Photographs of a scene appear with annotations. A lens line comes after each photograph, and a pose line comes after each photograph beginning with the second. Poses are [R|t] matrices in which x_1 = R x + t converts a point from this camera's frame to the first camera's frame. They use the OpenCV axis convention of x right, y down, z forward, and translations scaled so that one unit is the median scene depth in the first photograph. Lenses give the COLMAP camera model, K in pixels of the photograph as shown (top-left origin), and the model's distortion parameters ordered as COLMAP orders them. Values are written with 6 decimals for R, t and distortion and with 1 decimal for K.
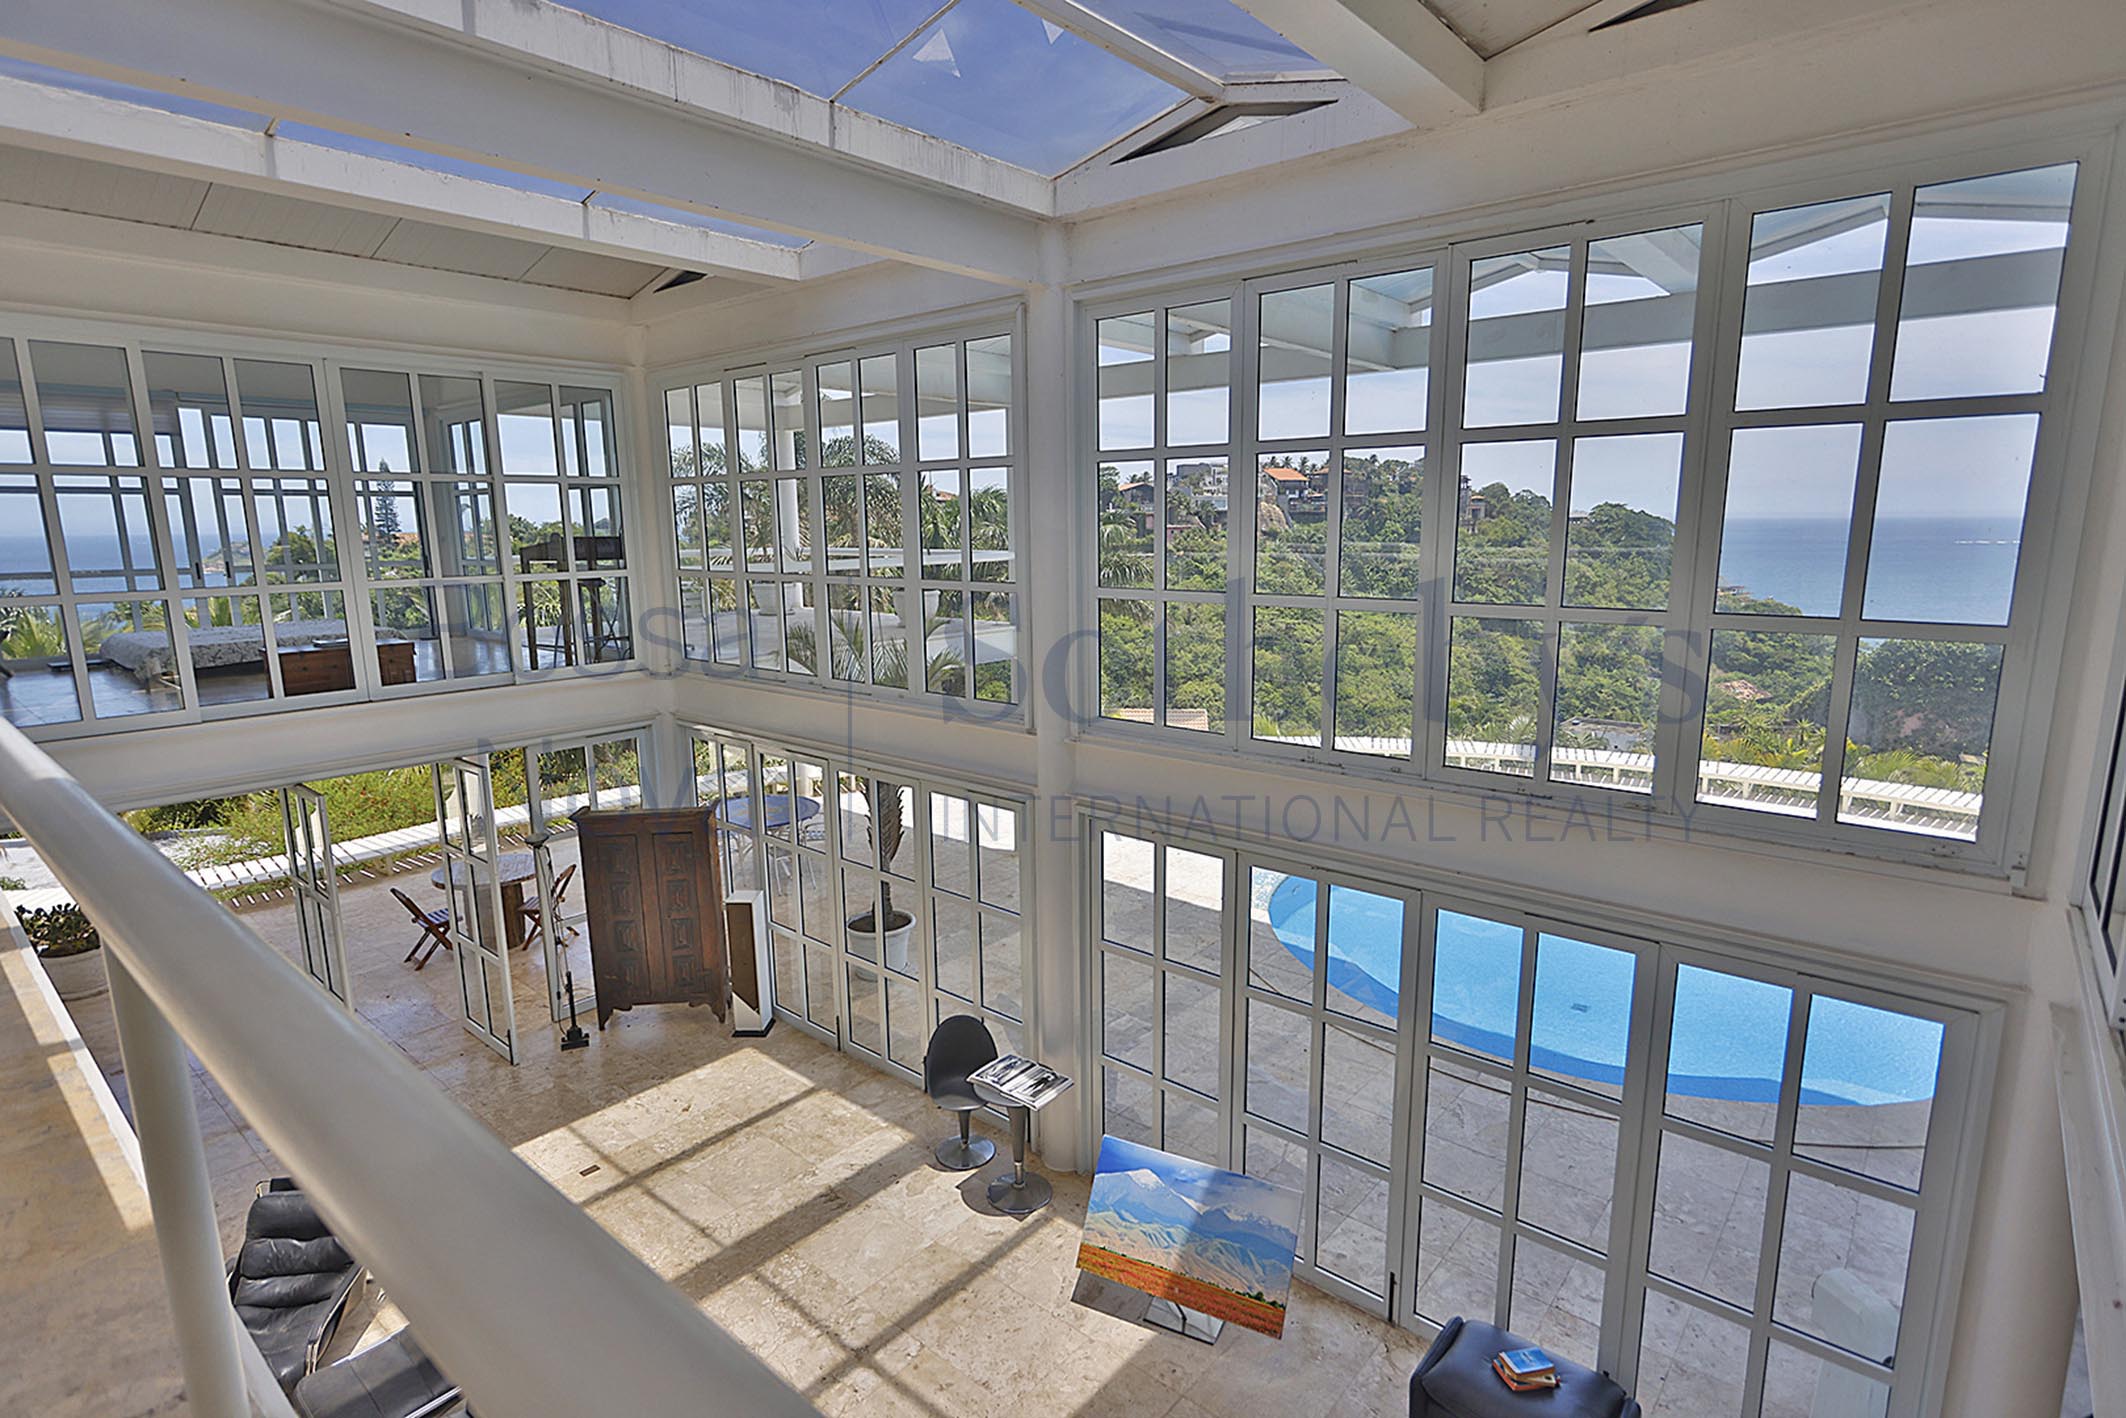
lens RADIAL K [[1057.5, 0, 1098.3], [0, 1057.5, 713.7], [0, 0, 1]] dist [-0.010034, -0.002428]
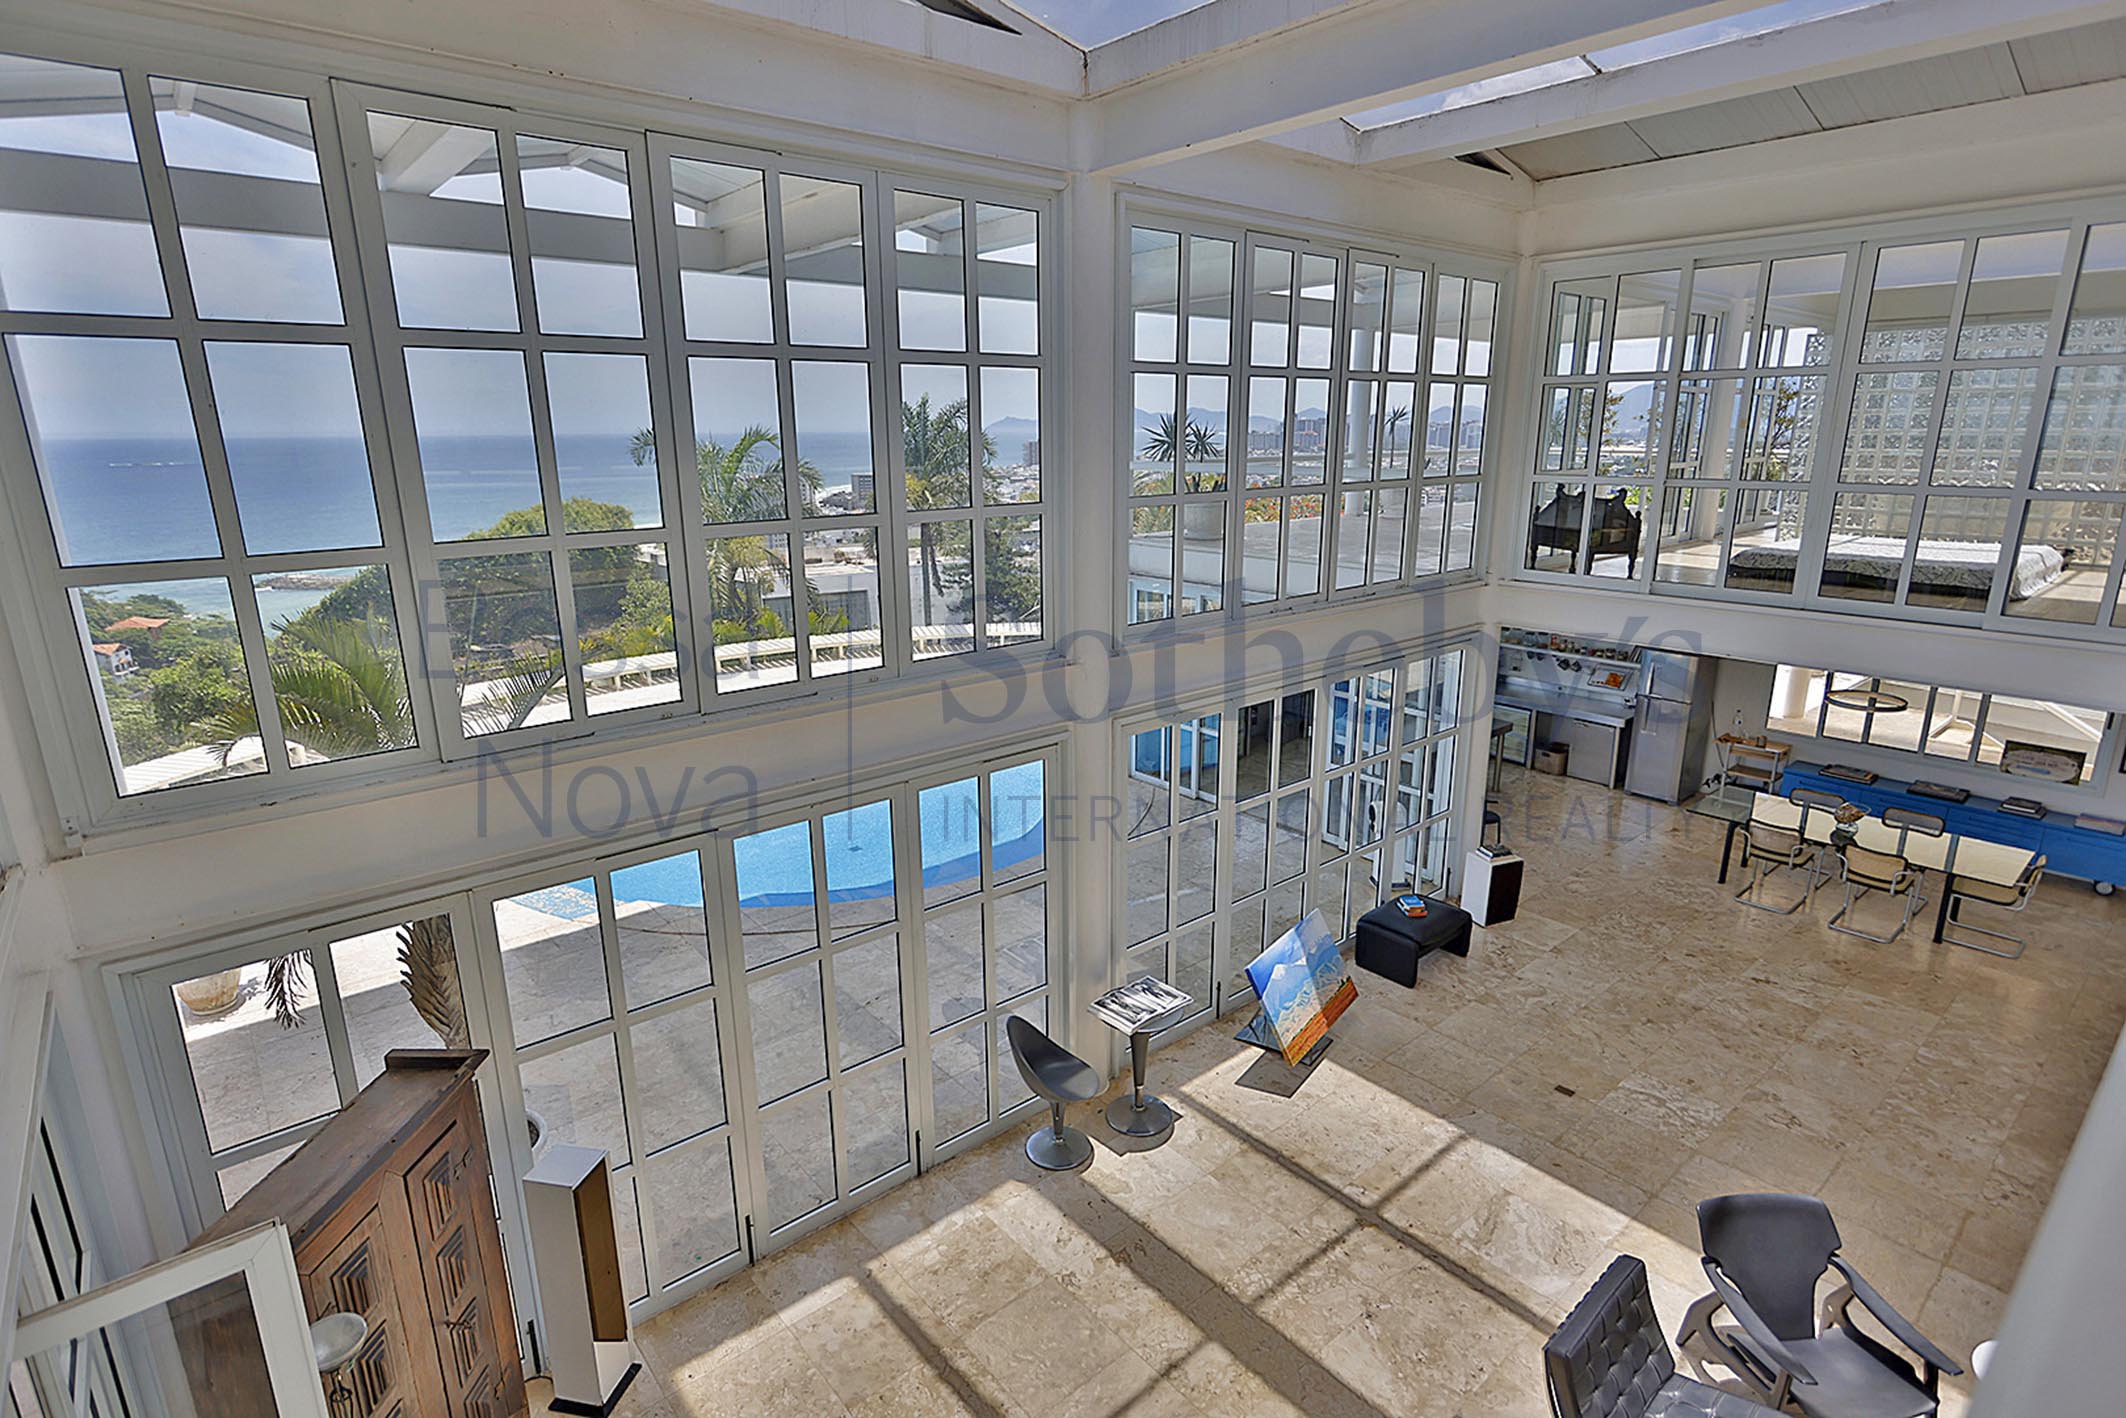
lens RADIAL K [[1057.5, 0, 1070.1], [0, 1057.5, 711.3], [0, 0, 1]] dist [-0.010034, -0.002428]
pose [[0.170218, -0.245515, 0.954331, -0.813719], [0.180308, 0.959874, 0.214781, -0.119284], [-0.968770, 0.135514, 0.207656, 0.691842]]
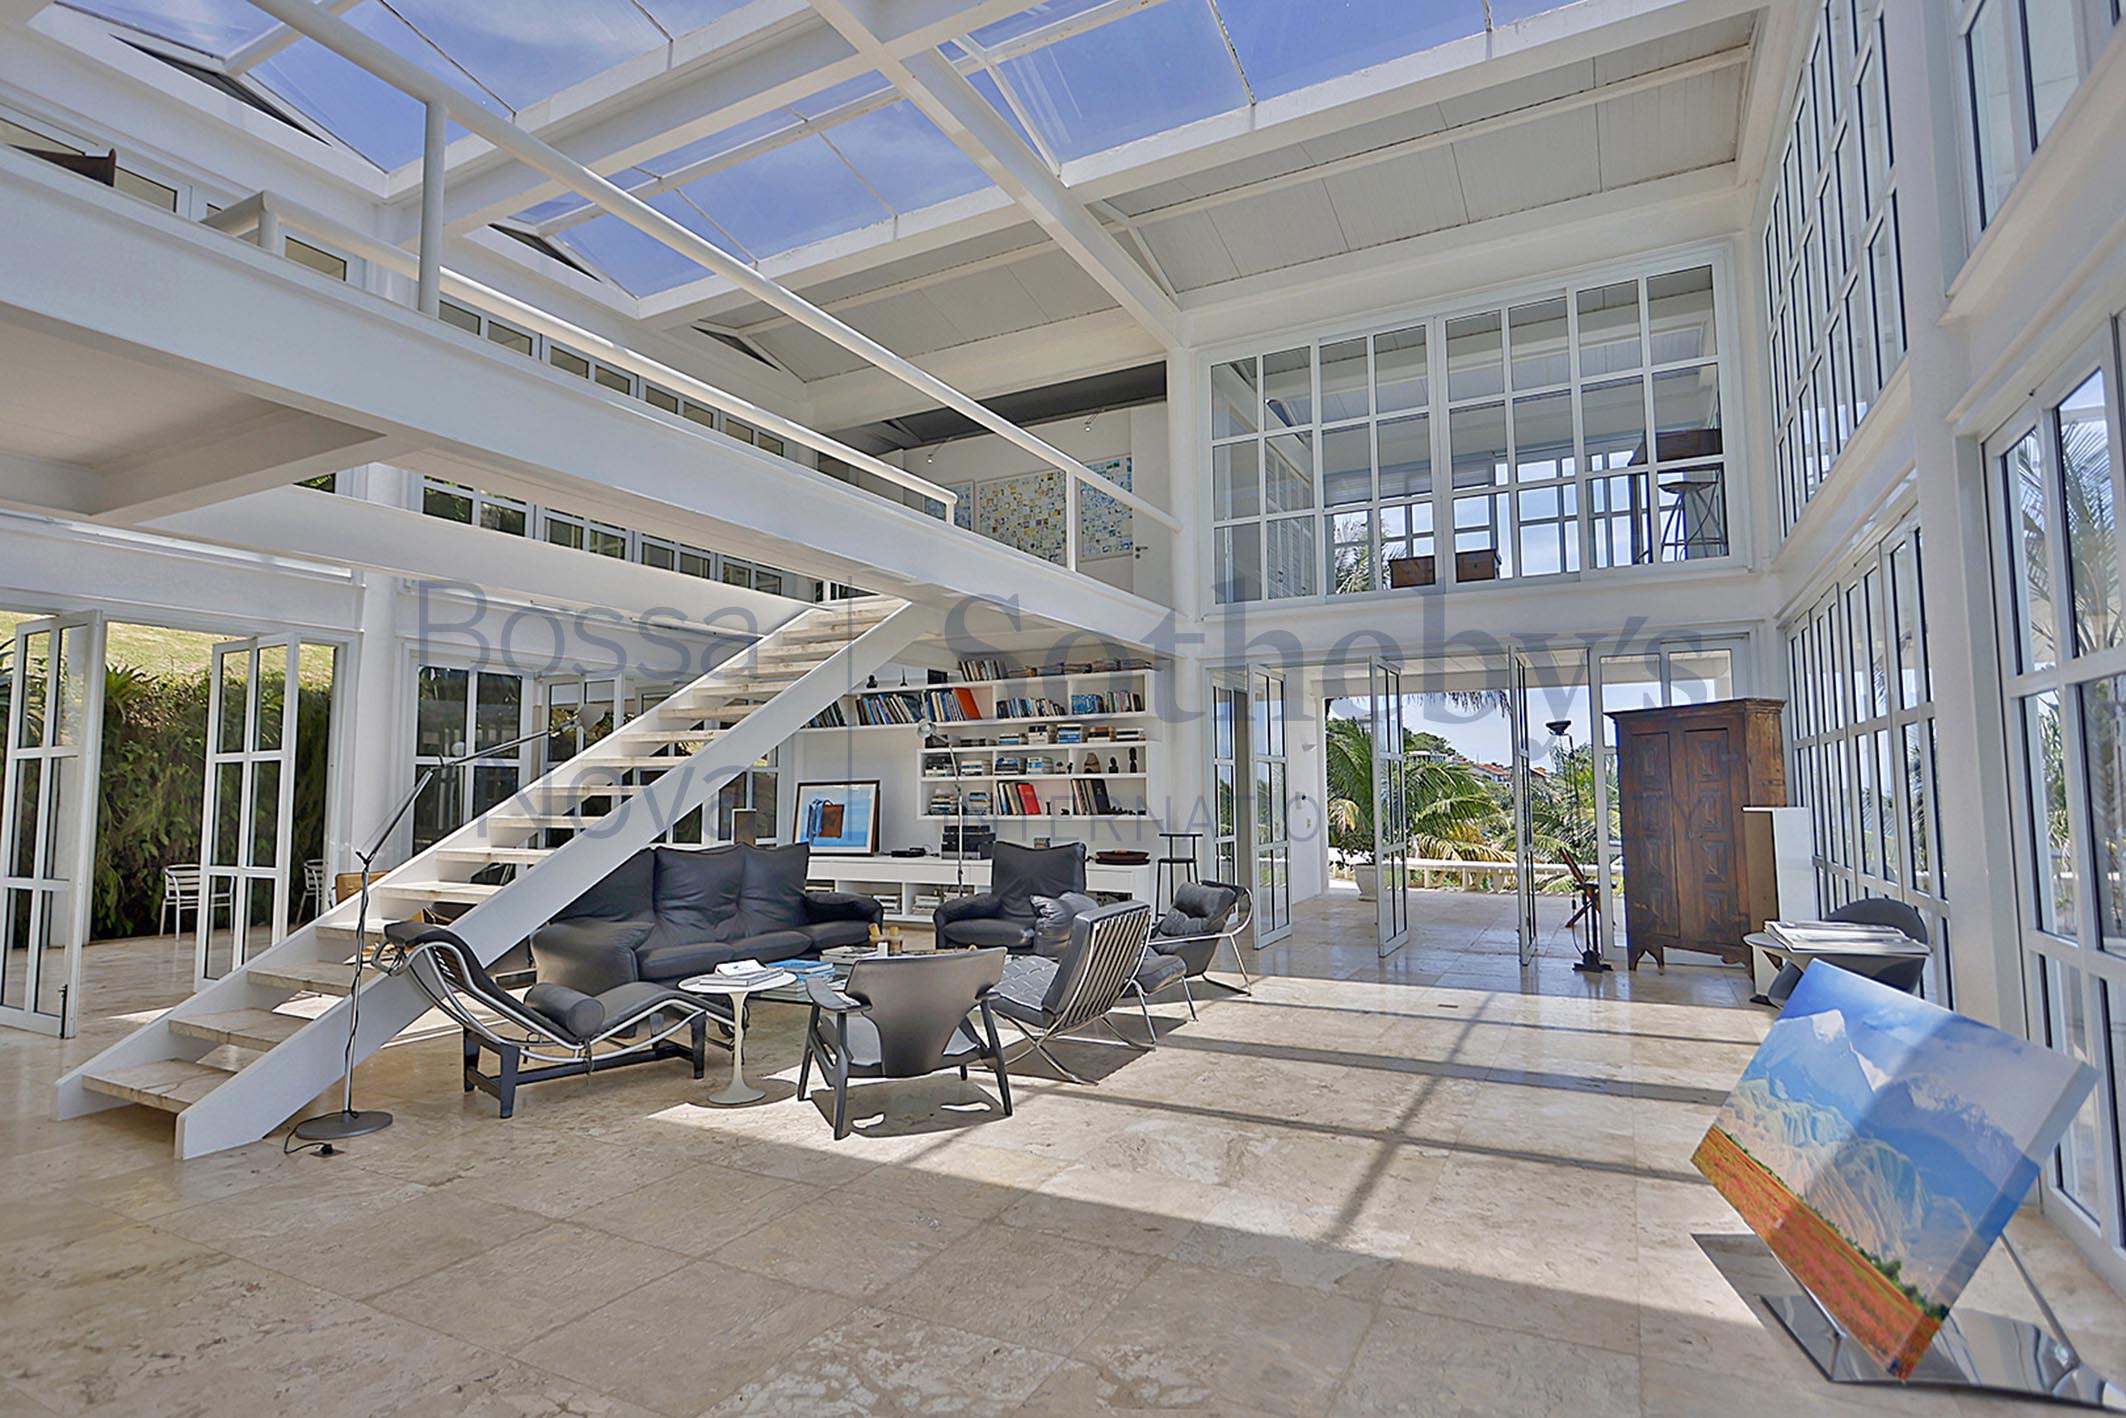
lens RADIAL K [[1057.5, 0, 1059.6], [0, 1057.5, 710.8], [0, 0, 1]] dist [-0.010034, -0.002428]
pose [[0.204540, -0.069519, -0.976386, 0.327875], [-0.169828, 0.979827, -0.105340, 0.299806], [0.964013, 0.187365, 0.188608, 0.398701]]
